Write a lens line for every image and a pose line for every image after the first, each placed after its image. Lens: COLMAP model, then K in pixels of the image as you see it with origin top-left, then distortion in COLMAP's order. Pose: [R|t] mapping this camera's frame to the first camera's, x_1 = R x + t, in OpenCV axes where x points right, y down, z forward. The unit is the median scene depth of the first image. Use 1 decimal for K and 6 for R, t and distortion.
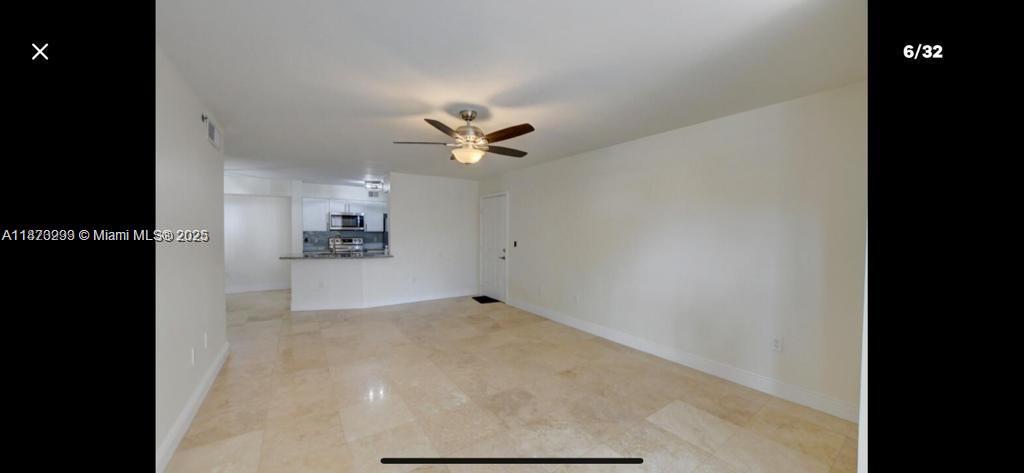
lens RADIAL K [[319.1, 0, 515.7], [0, 319.1, 235.1], [0, 0, 1]] dist [-0.001982, 0.000112]
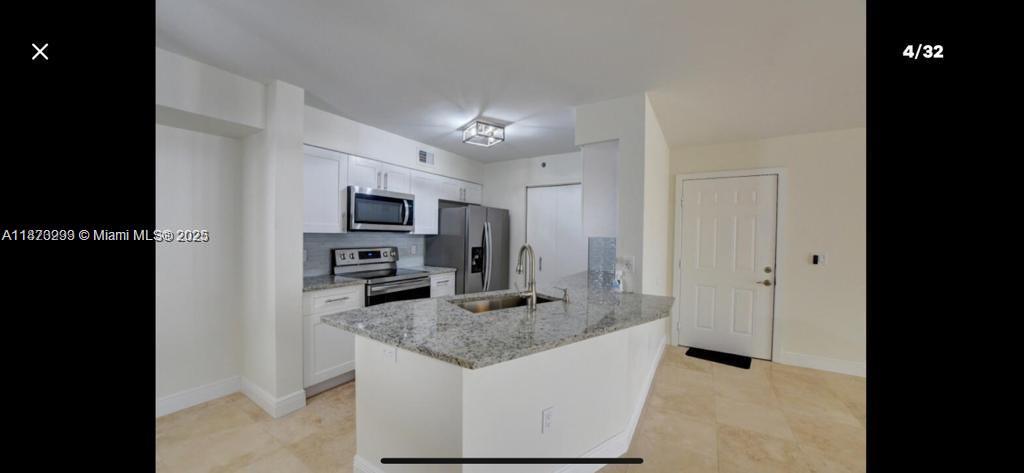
lens RADIAL K [[319.1, 0, 512.3], [0, 319.1, 236.1], [0, 0, 1]] dist [-0.001982, 0.000112]
pose [[0.908410, 0.003152, 0.418069, -0.550323], [-0.003120, 0.999995, -0.000760, -0.009235], [-0.418069, -0.000614, 0.908415, 0.524786]]
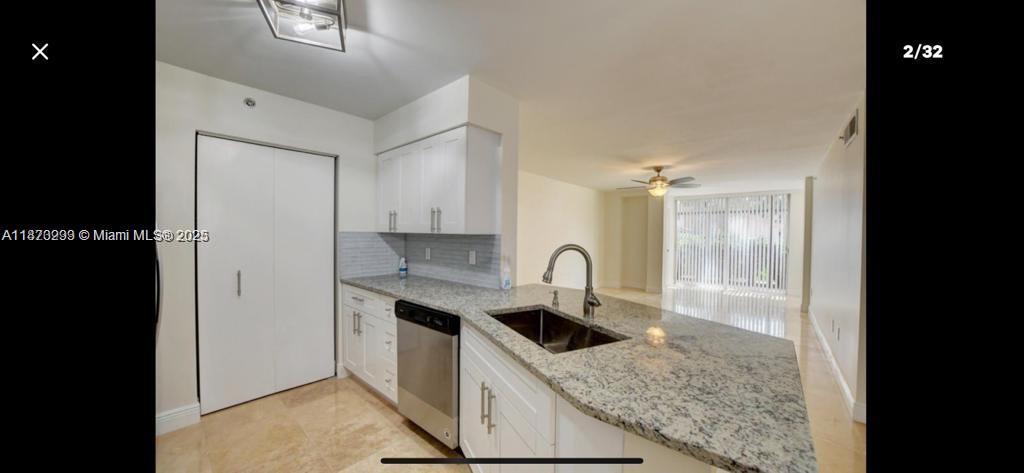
lens RADIAL K [[319.1, 0, 514.0], [0, 319.1, 237.0], [0, 0, 1]] dist [-0.001982, 0.000112]
pose [[-0.242172, -0.017535, 0.970075, -0.629999], [-0.003357, 0.999846, 0.017235, -0.011230], [-0.970227, 0.000918, -0.242194, 0.841055]]
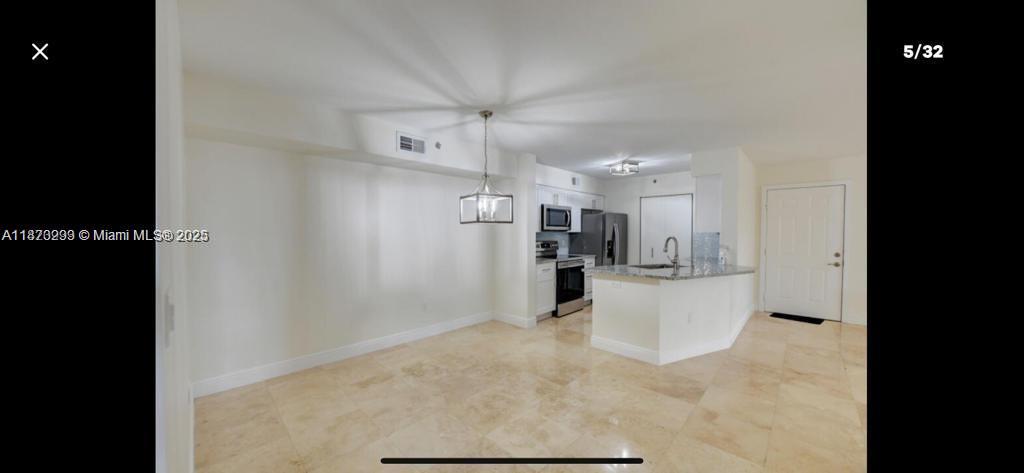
lens RADIAL K [[319.1, 0, 519.5], [0, 319.1, 236.7], [0, 0, 1]] dist [-0.001982, 0.000112]
pose [[0.971021, -0.011384, 0.238723, -0.777014], [0.009850, 0.999922, 0.007618, -0.008527], [-0.238791, -0.005046, 0.971058, 0.331365]]
